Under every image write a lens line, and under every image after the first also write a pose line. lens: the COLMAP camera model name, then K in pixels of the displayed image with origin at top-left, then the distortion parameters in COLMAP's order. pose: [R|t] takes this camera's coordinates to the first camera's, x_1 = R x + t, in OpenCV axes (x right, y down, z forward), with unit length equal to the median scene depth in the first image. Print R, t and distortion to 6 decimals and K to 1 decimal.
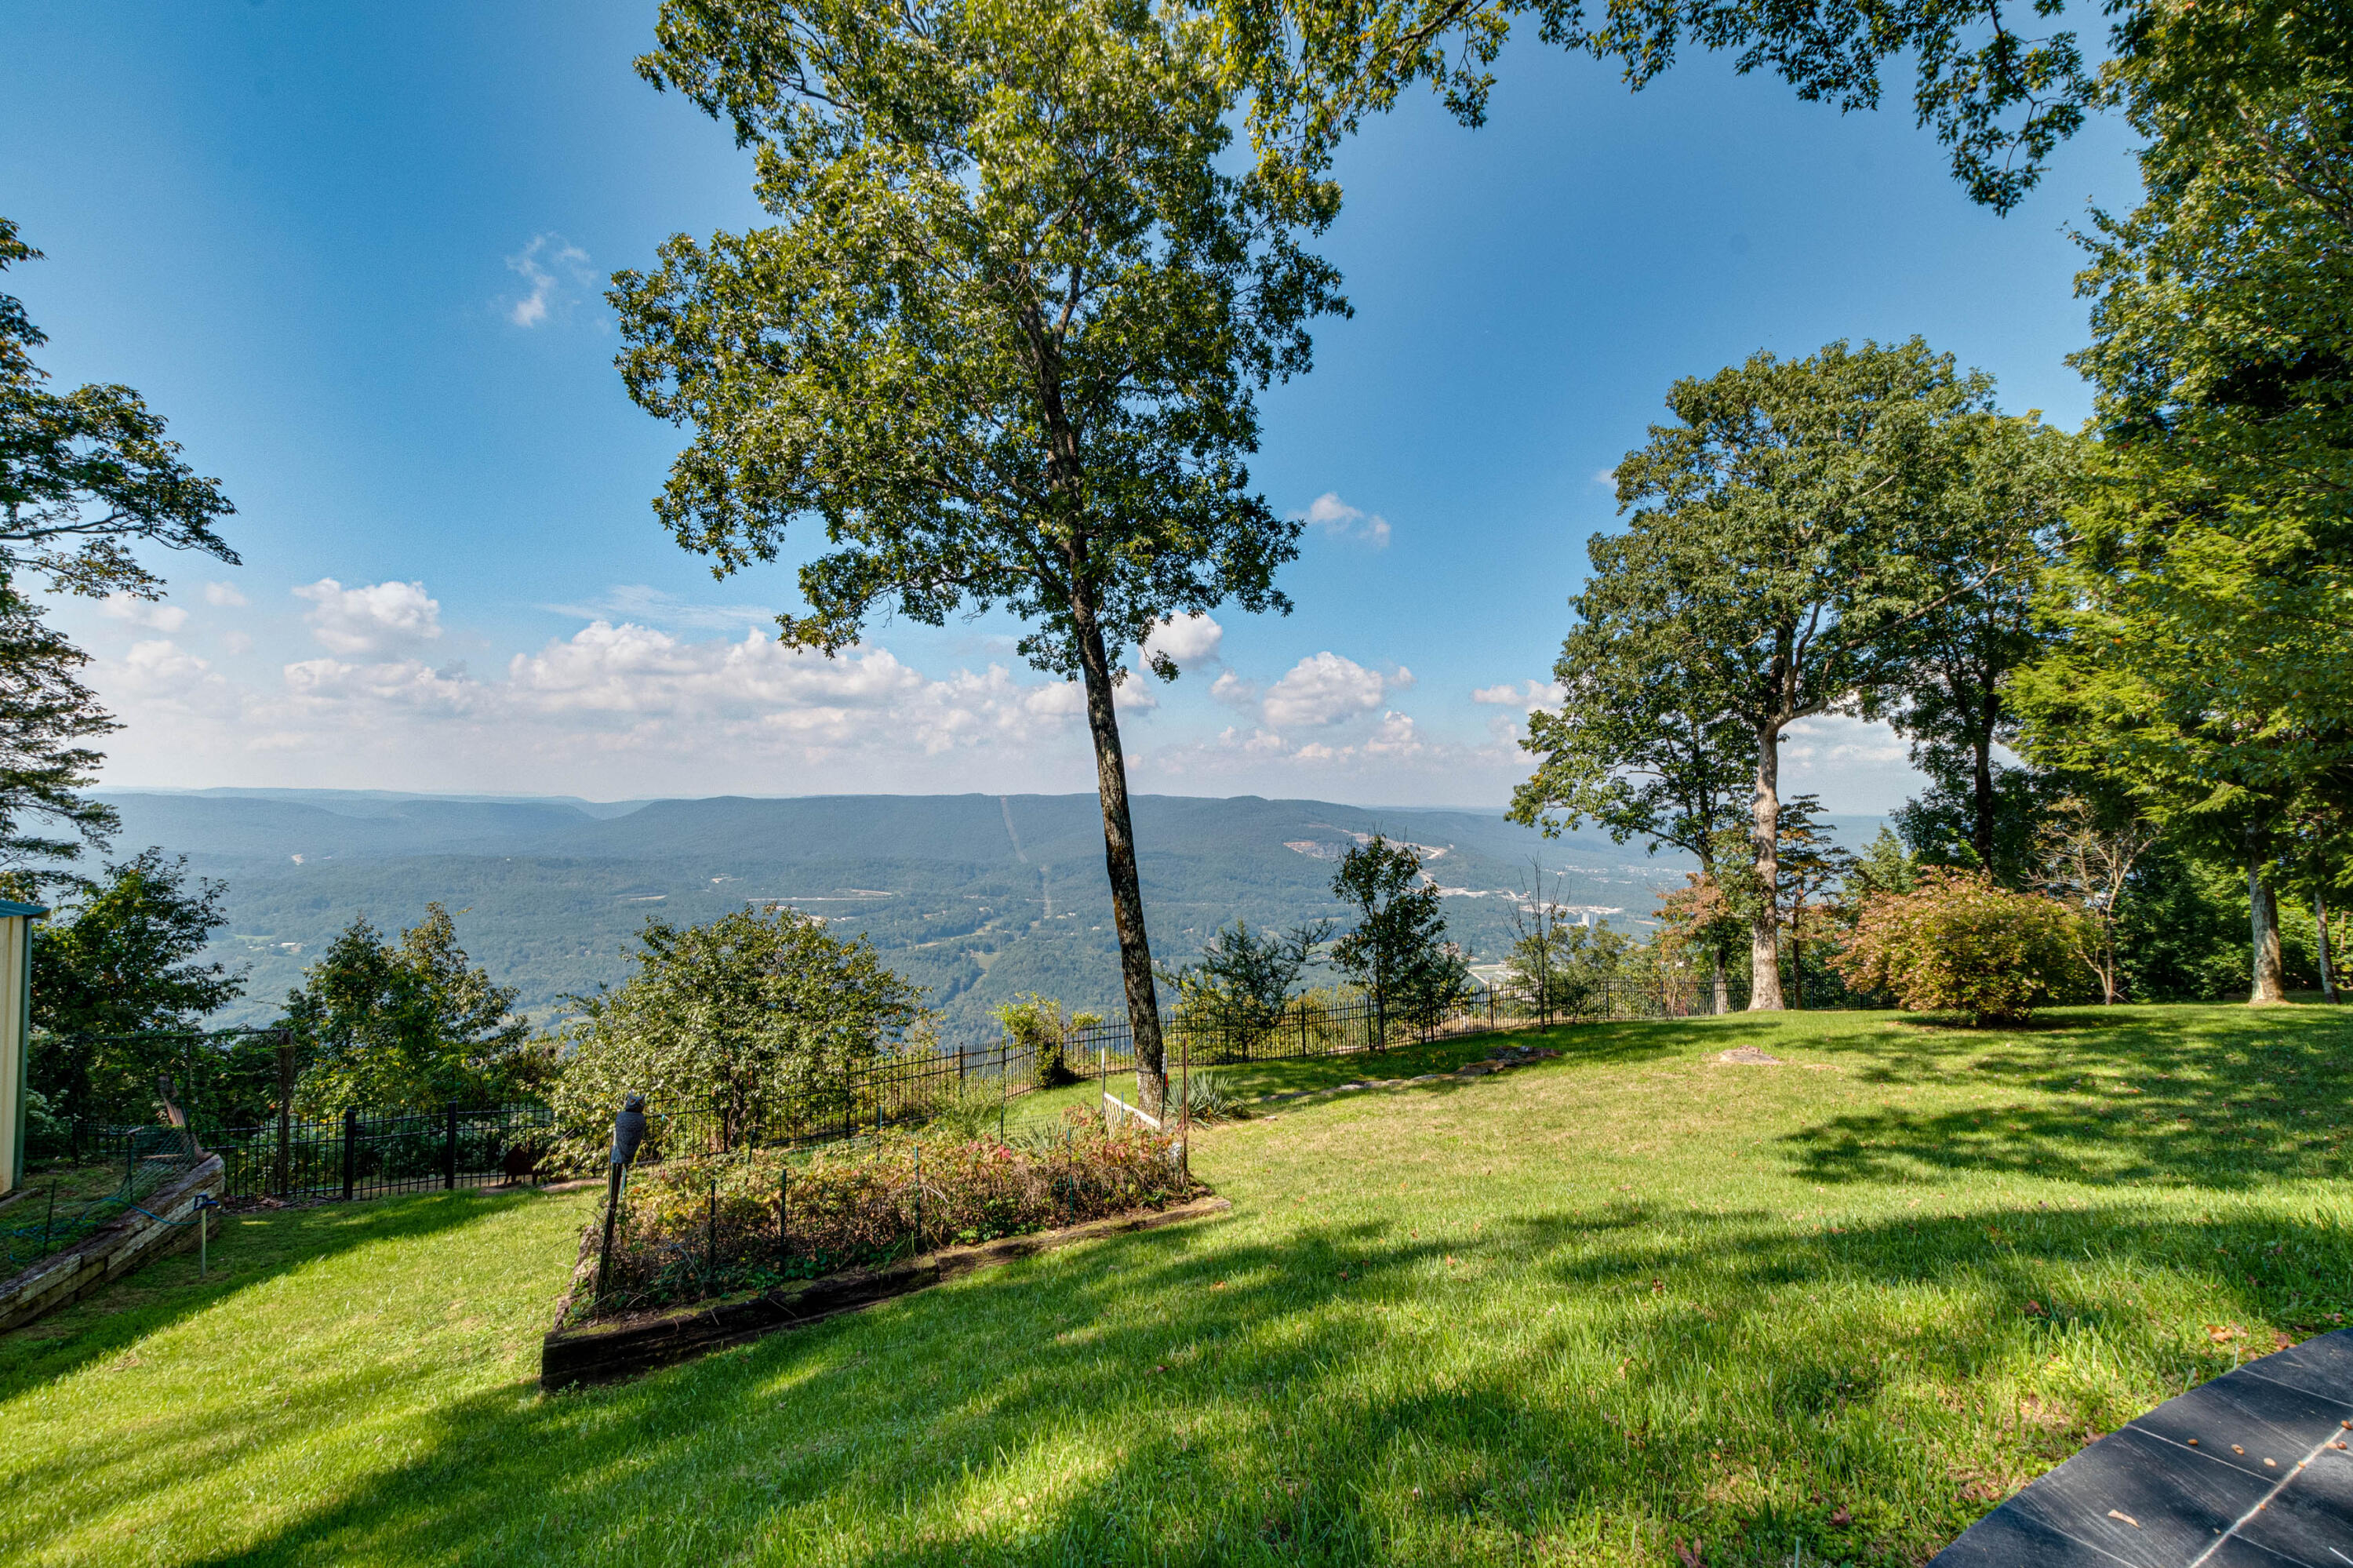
lens RADIAL K [[1094.1, 0, 1175.1], [0, 1094.1, 810.4], [0, 0, 1]] dist [0.000750, -0.000052]
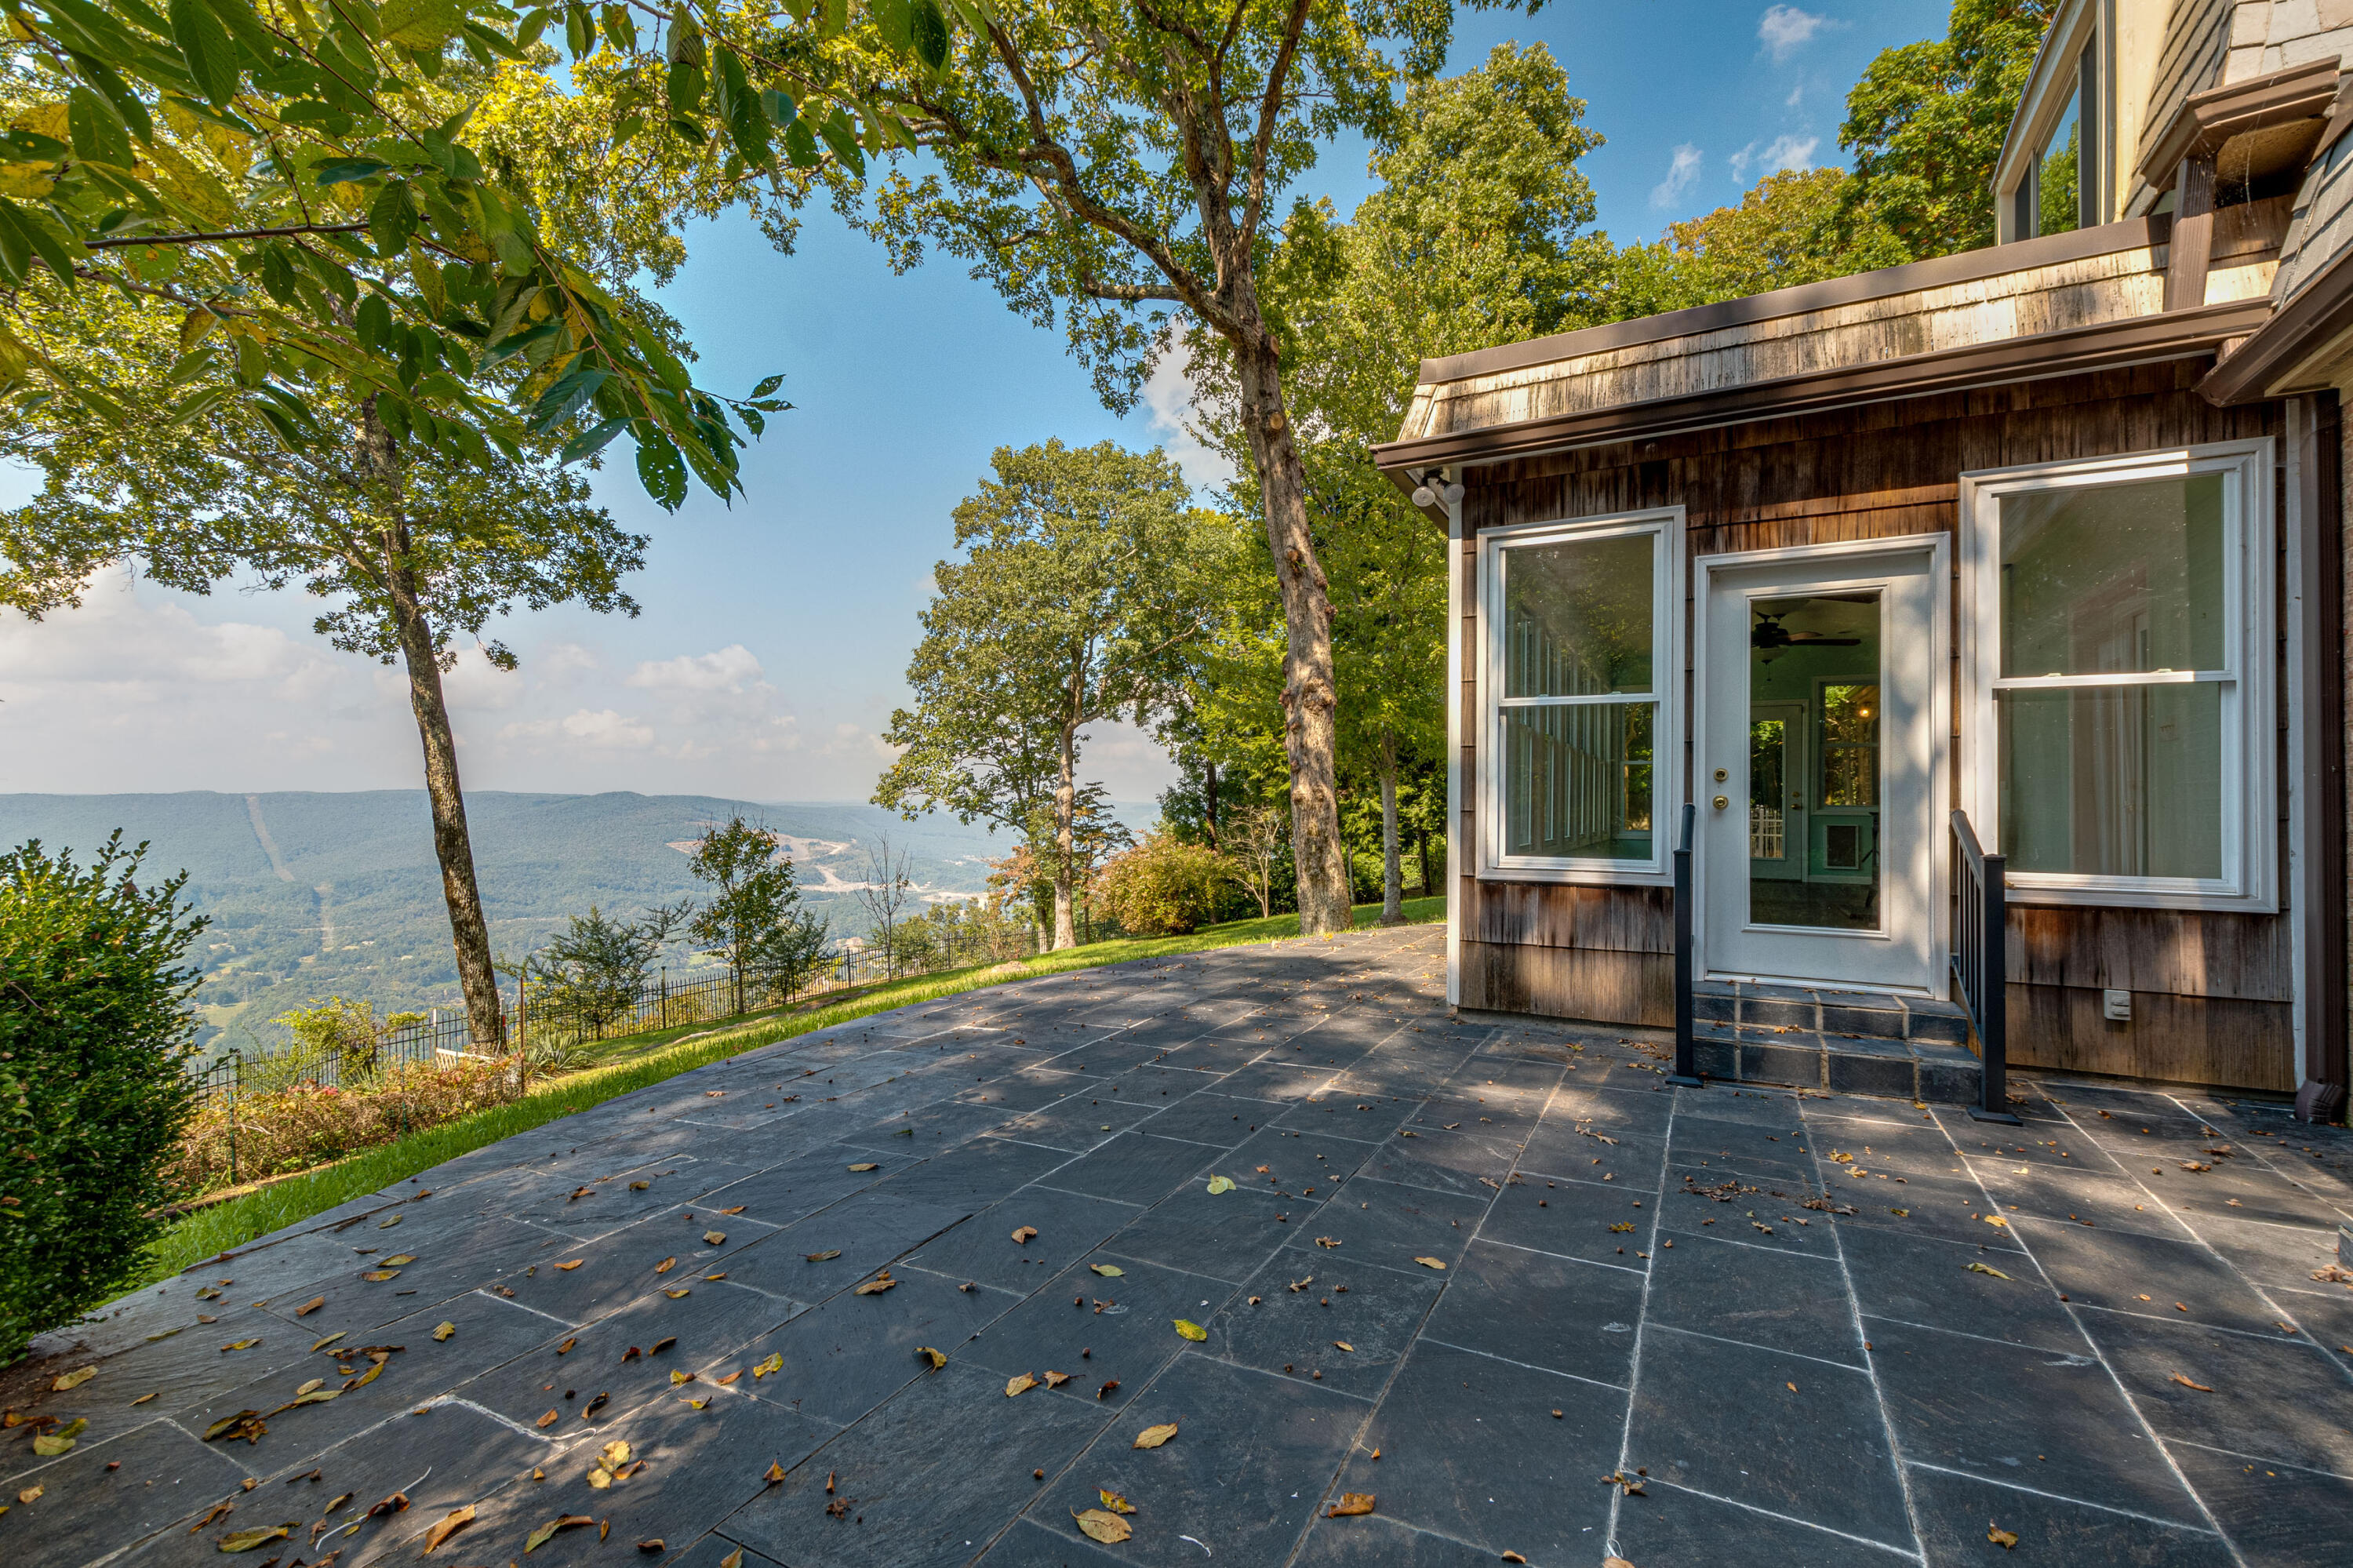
lens RADIAL K [[1042.6, 0, 1177.1], [0, 1042.6, 795.1], [0, 0, 1]] dist [0.022740, -0.009889]
pose [[0.848092, -0.006823, 0.529805, 0.004269], [0.009420, 0.999953, -0.002202, 0.006888], [-0.529765, 0.006858, 0.848117, -0.159790]]
